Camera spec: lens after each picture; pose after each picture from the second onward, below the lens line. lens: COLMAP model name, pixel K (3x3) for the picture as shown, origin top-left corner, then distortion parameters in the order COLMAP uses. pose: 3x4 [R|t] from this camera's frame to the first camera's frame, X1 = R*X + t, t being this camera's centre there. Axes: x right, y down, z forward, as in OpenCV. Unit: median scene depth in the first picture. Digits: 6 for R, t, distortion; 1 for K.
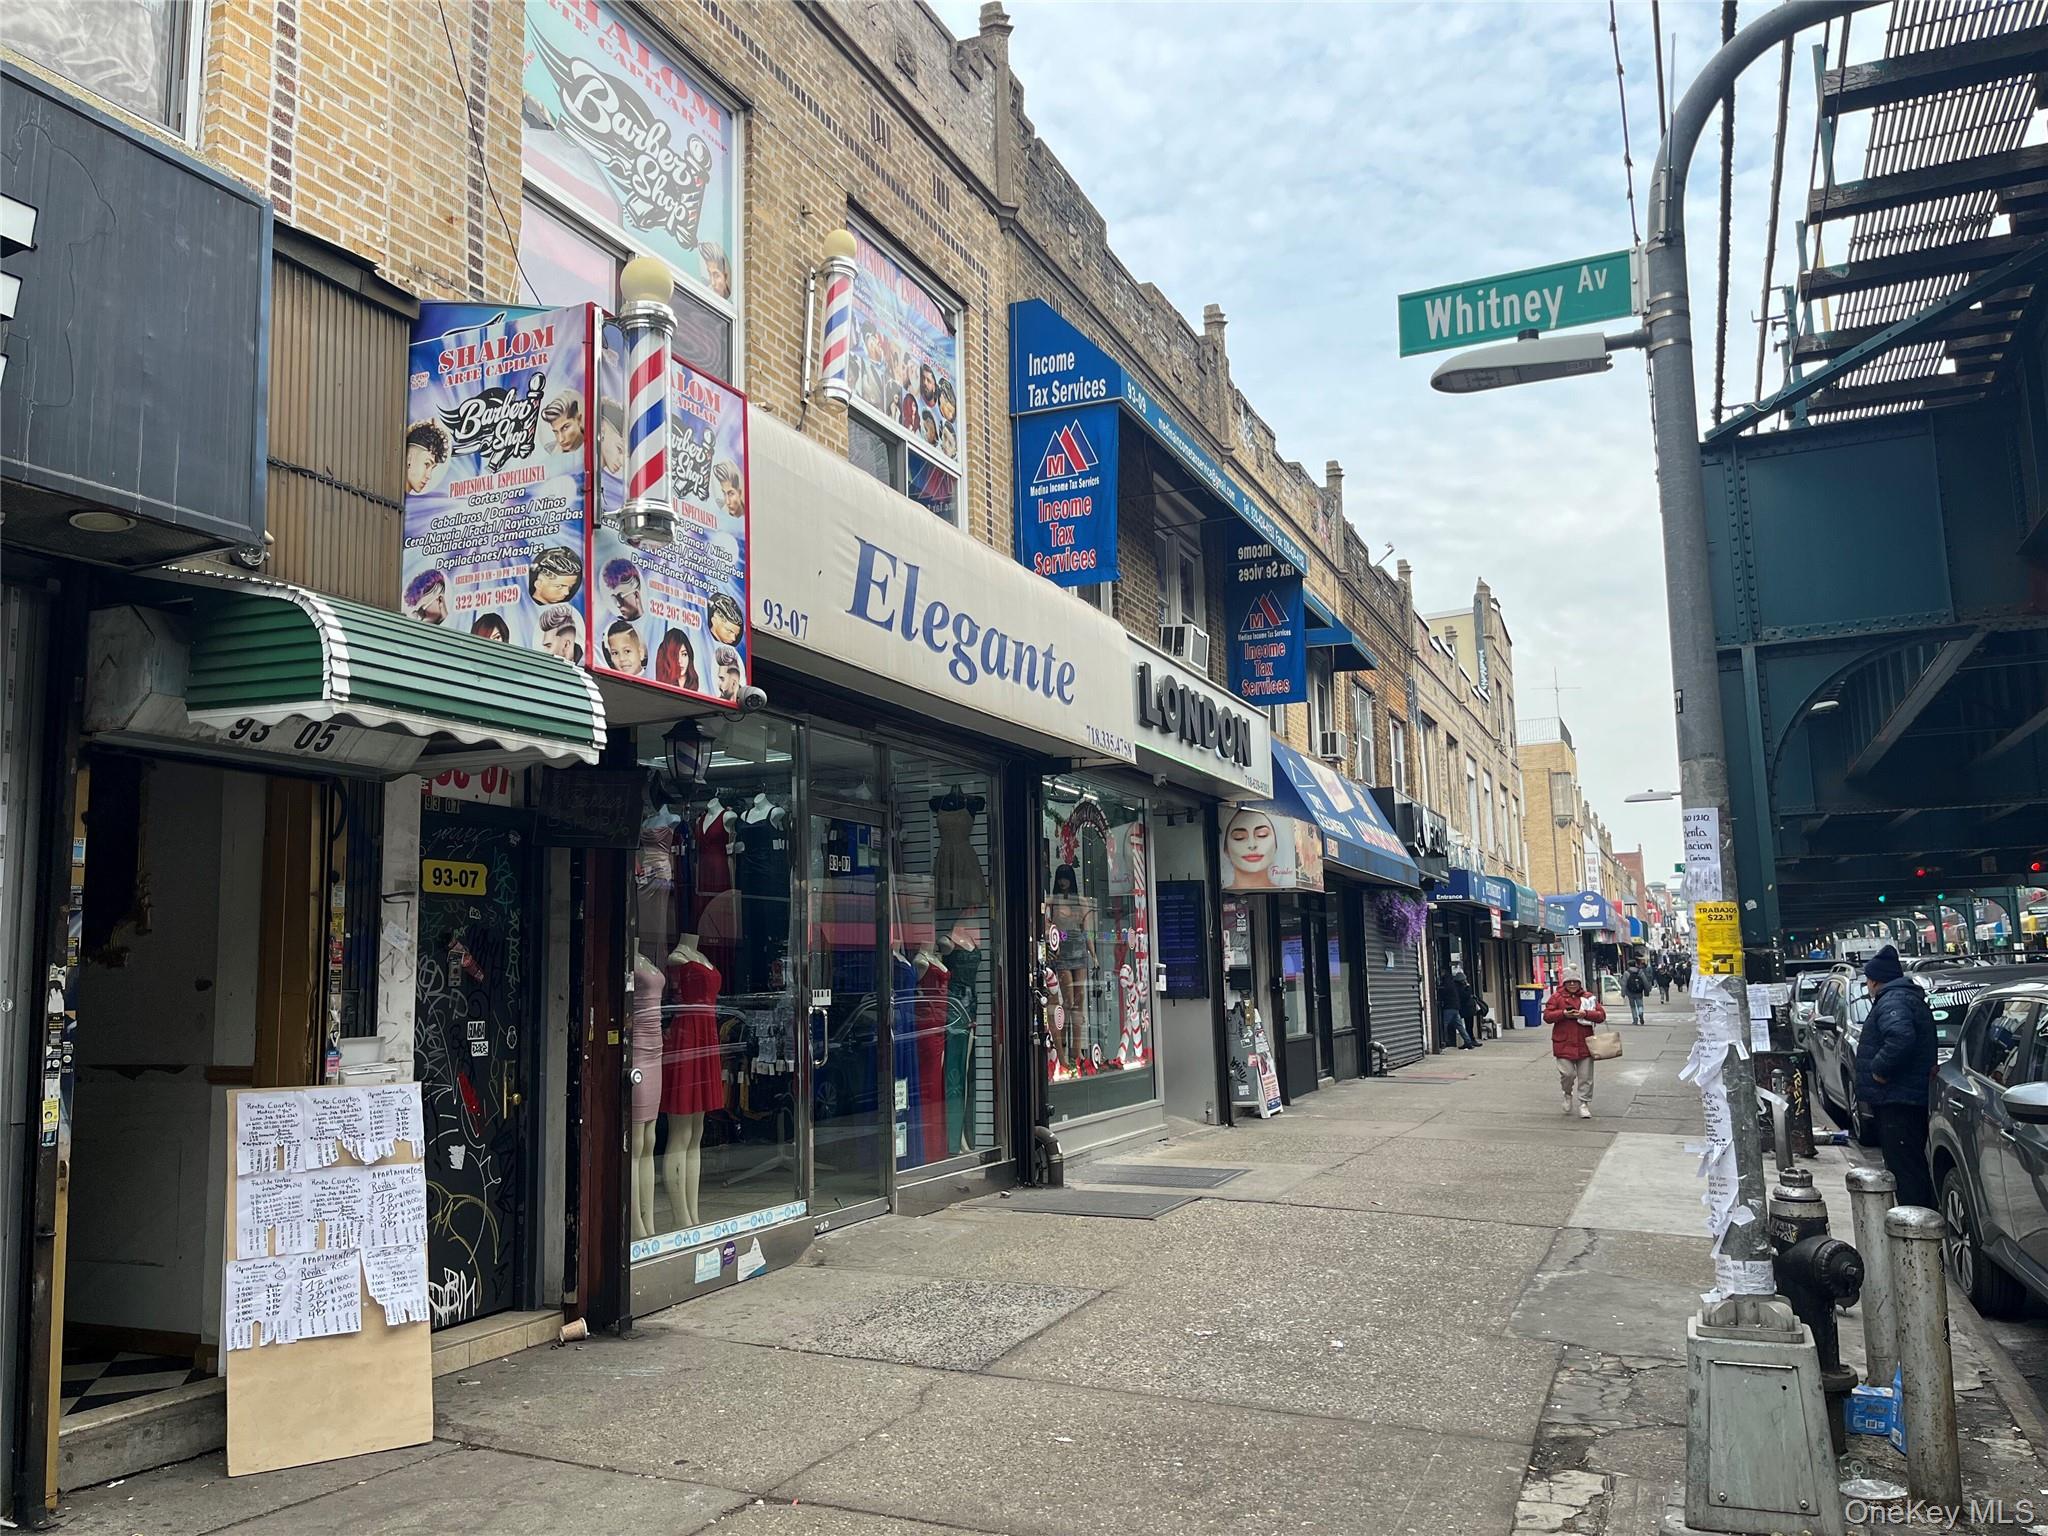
lens RADIAL K [[1500.9, 0, 990.3], [0, 1500.9, 764.7], [0, 0, 1]] dist [0.042035, -0.061560]
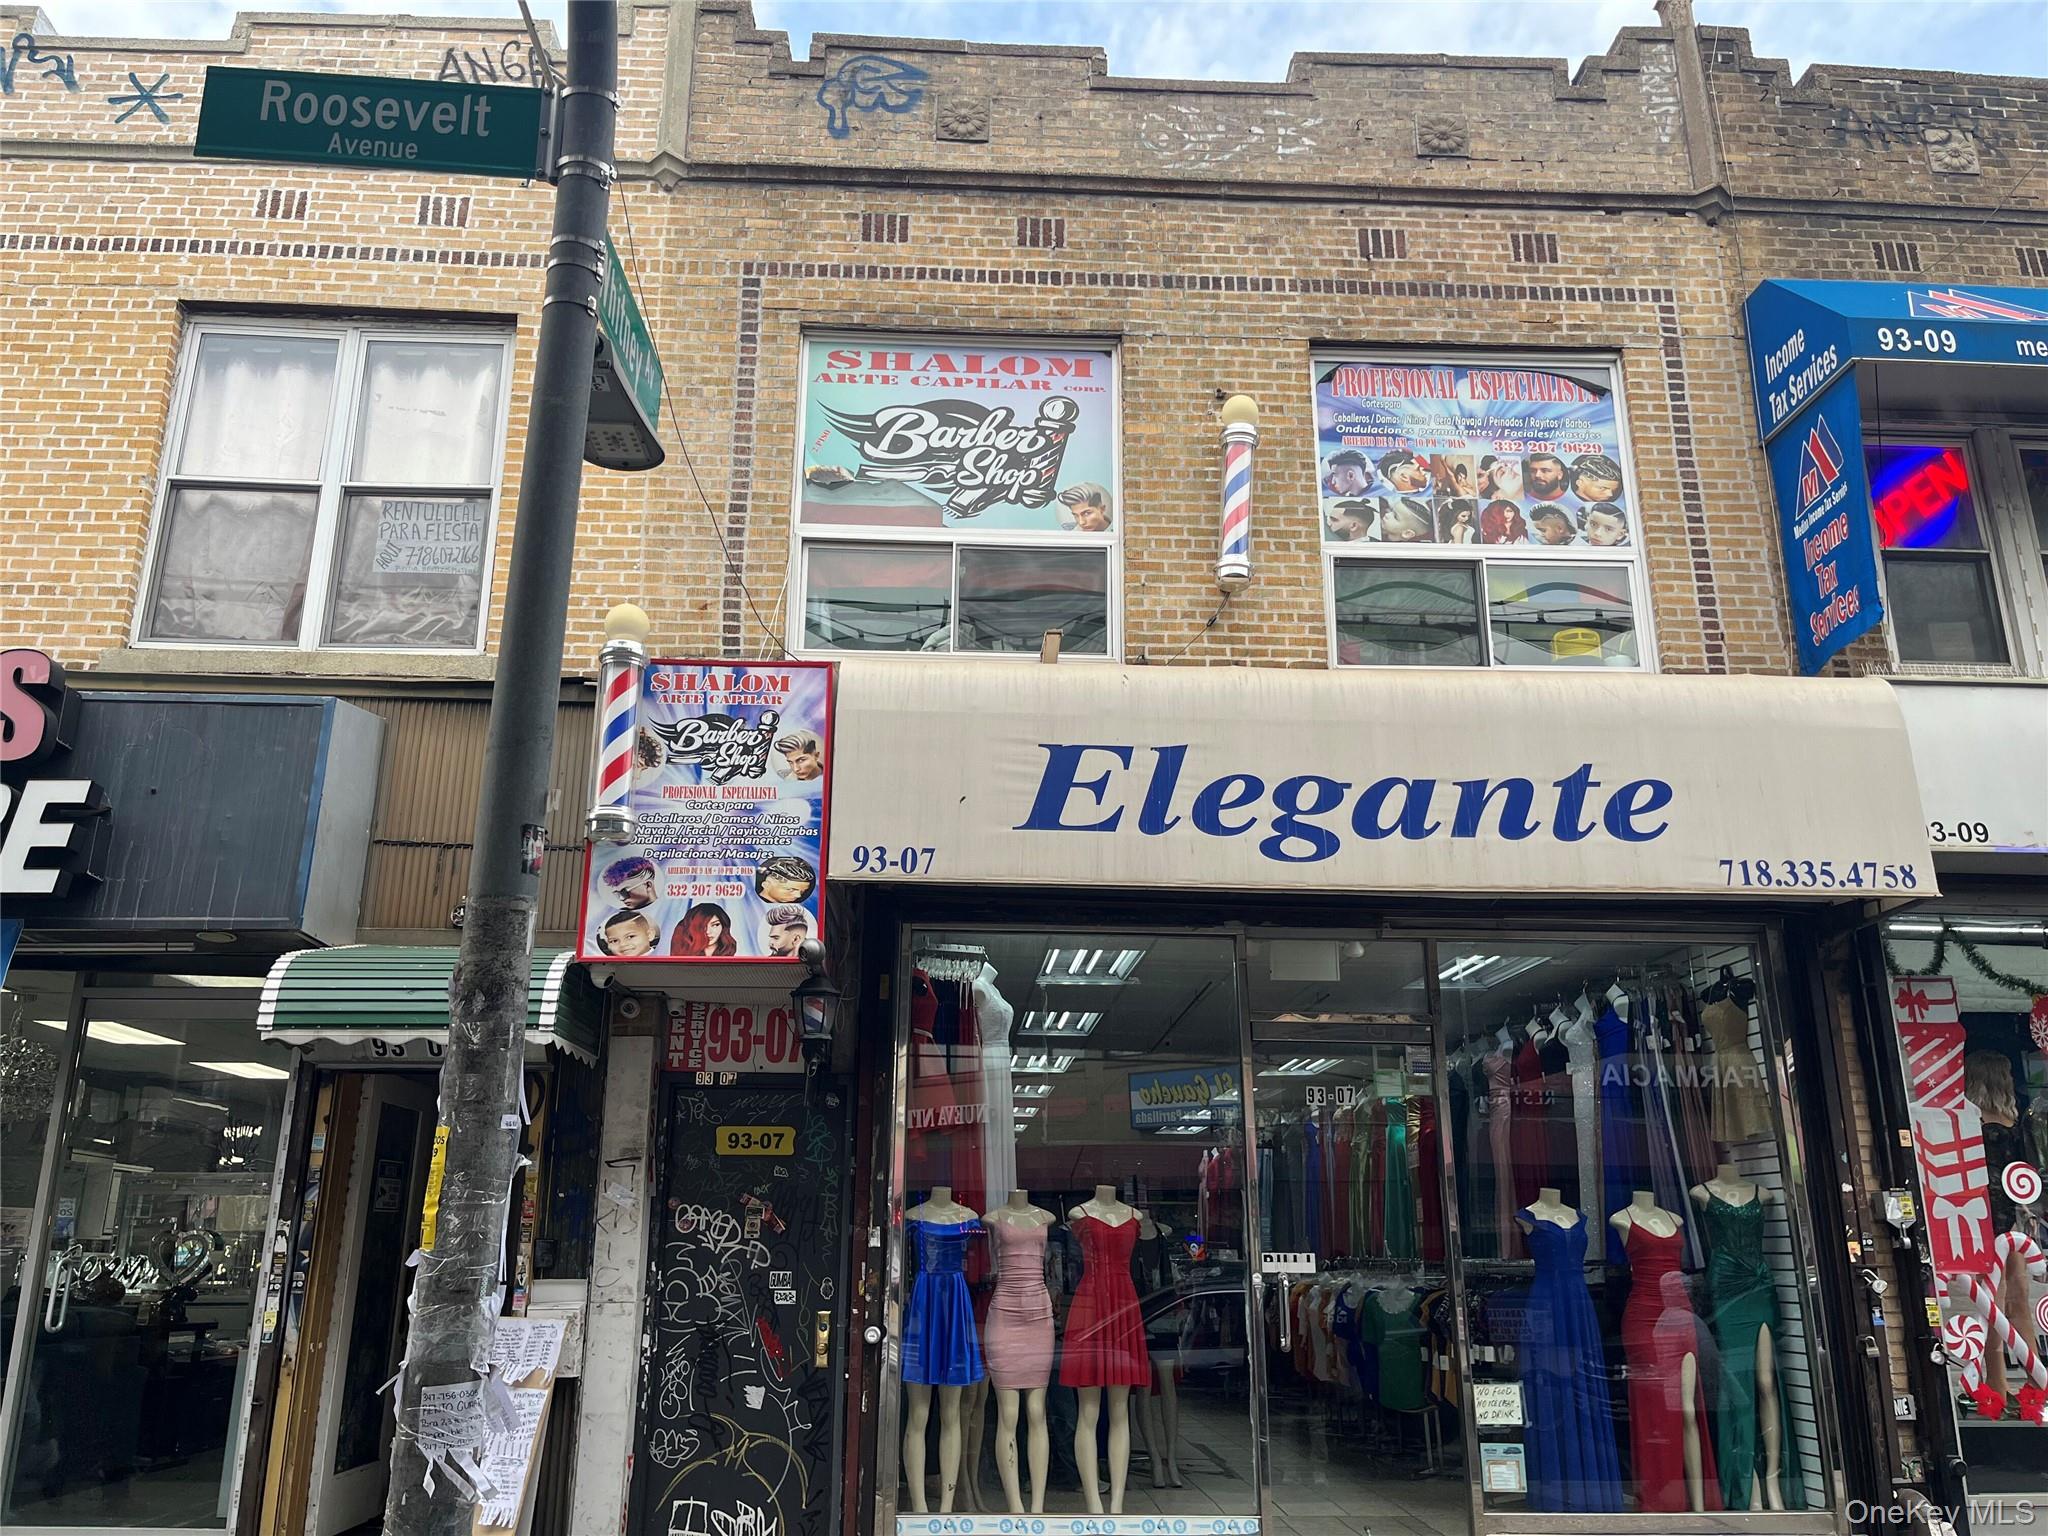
lens RADIAL K [[1518.8, 0, 1029.2], [0, 1518.8, 770.3], [0, 0, 1]] dist [0.043022, -0.049135]
pose [[0.476268, -0.247350, -0.843793, 0.809450], [0.114550, 0.968895, -0.219366, 0.081033], [0.871807, 0.007821, 0.489787, 0.614141]]
